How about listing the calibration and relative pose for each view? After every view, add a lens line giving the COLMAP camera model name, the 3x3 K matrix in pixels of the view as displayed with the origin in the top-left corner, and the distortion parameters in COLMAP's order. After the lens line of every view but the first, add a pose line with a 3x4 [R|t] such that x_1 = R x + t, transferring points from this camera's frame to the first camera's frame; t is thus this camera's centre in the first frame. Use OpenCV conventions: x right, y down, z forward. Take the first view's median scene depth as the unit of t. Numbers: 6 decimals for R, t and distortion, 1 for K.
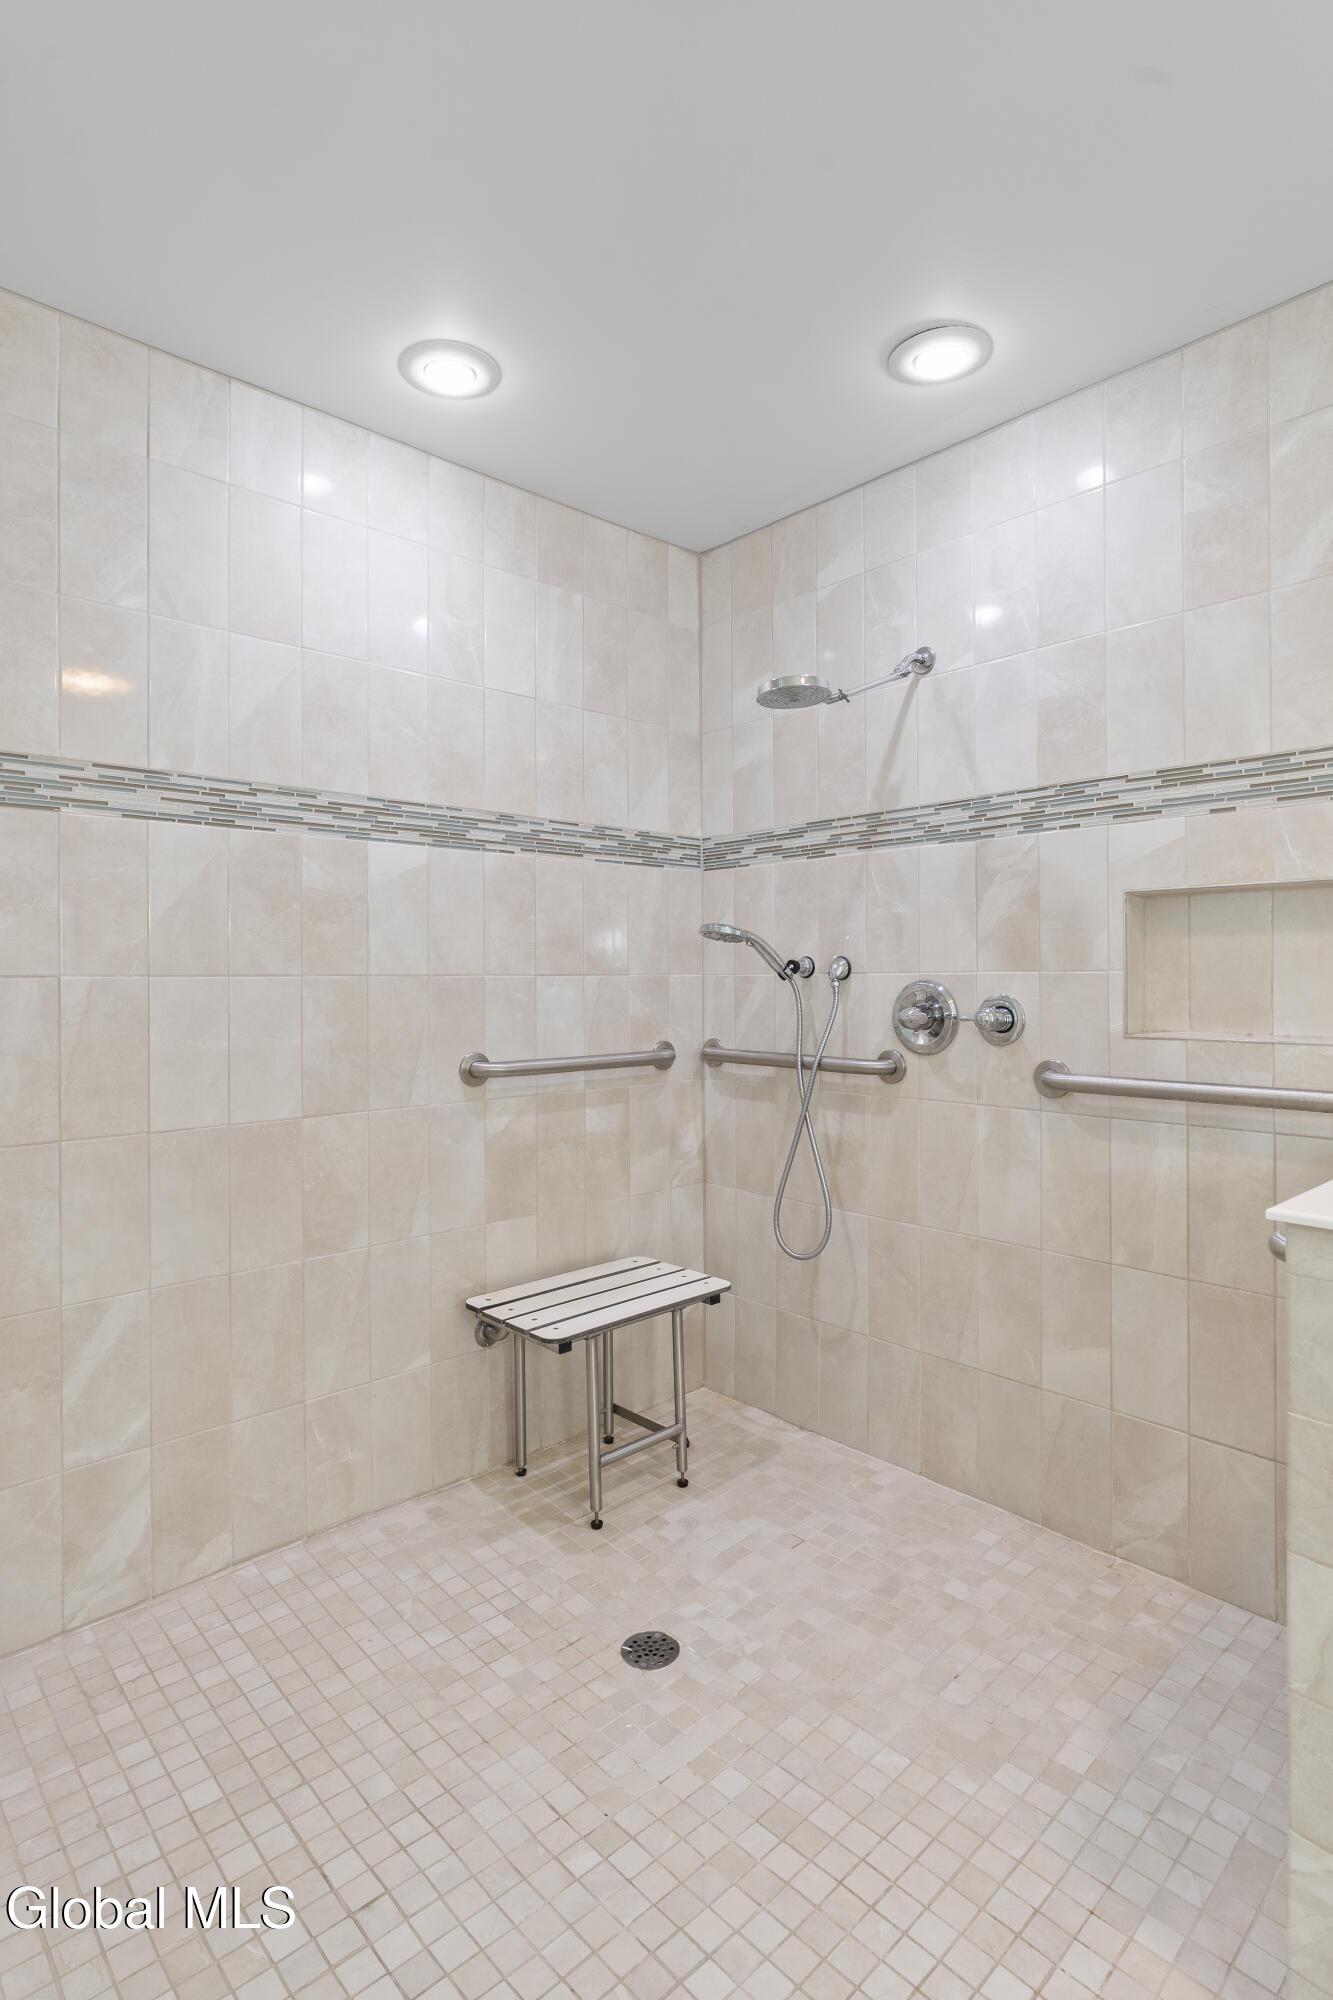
lens RADIAL K [[1021.4, 0, 664.6], [0, 1021.4, 979.6], [0, 0, 1]] dist [-0.006883, 0.003180]
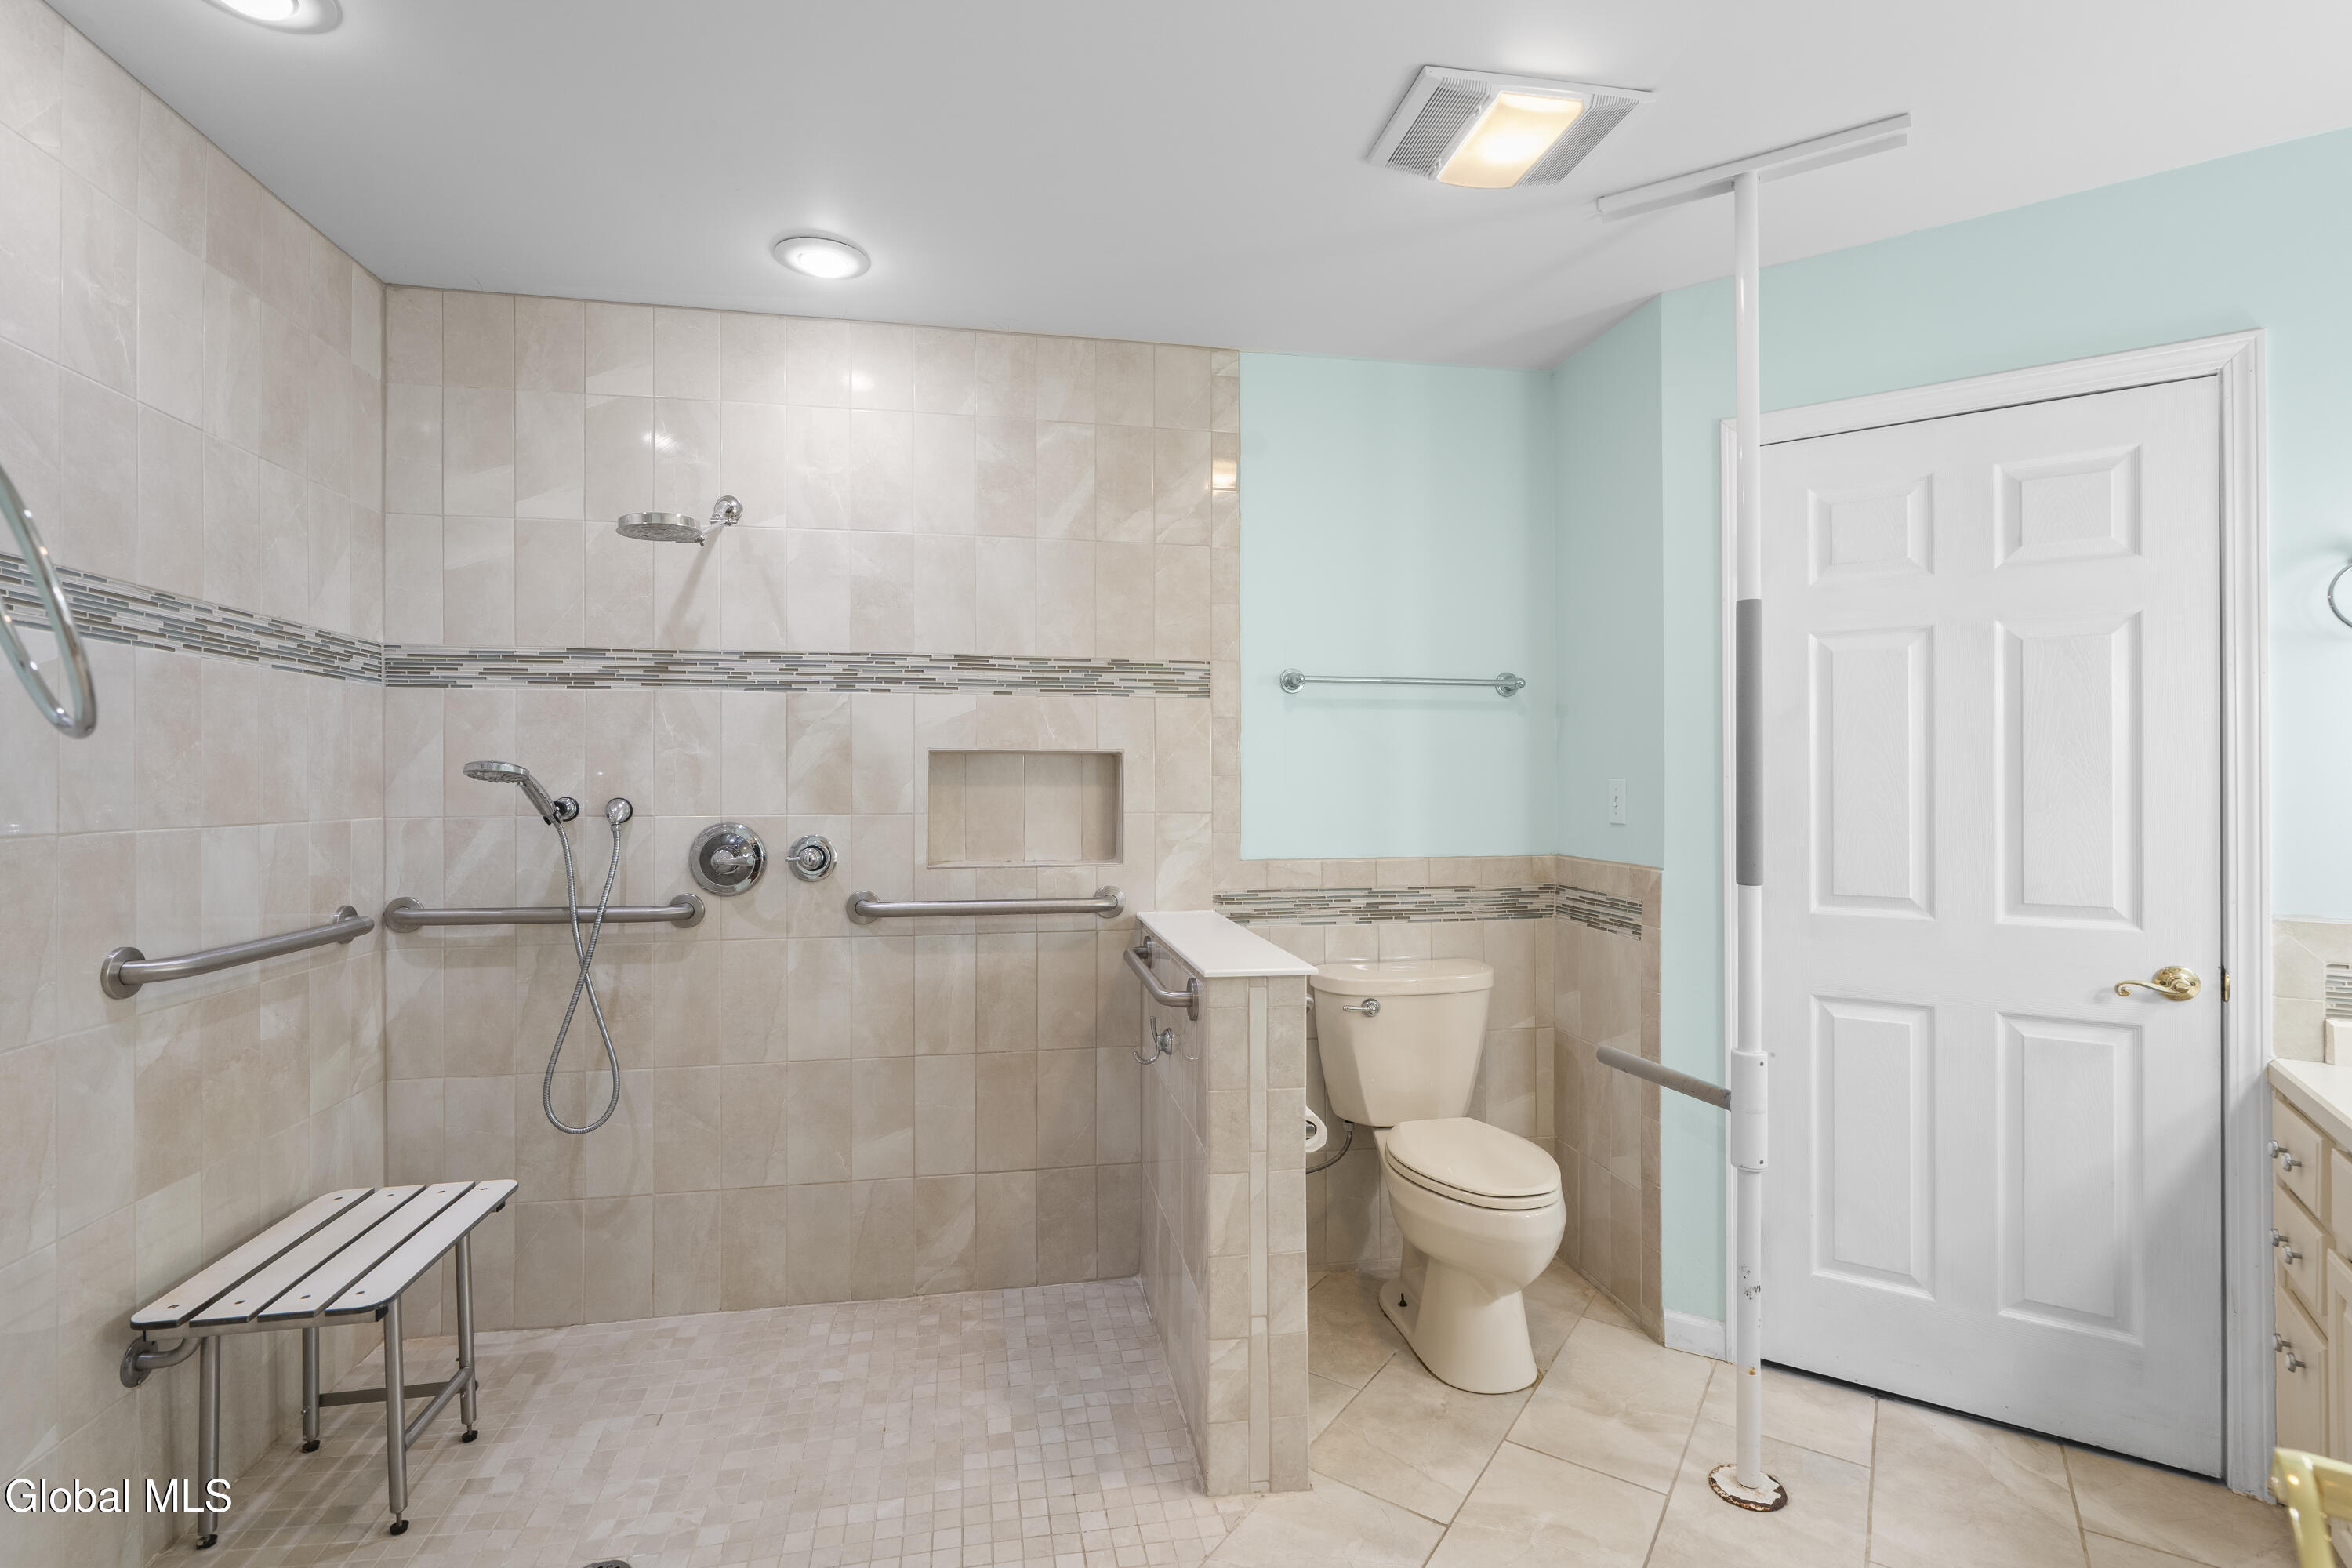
lens RADIAL K [[1086.1, 0, 1174.6], [0, 1086.1, 790.7], [0, 0, 1]] dist [-0.004212, 0.000621]
pose [[0.530375, 0.000432, 0.847763, -0.446764], [0.000101, 1.000000, -0.000572, -0.032042], [-0.847763, 0.000389, 0.530375, 0.049950]]
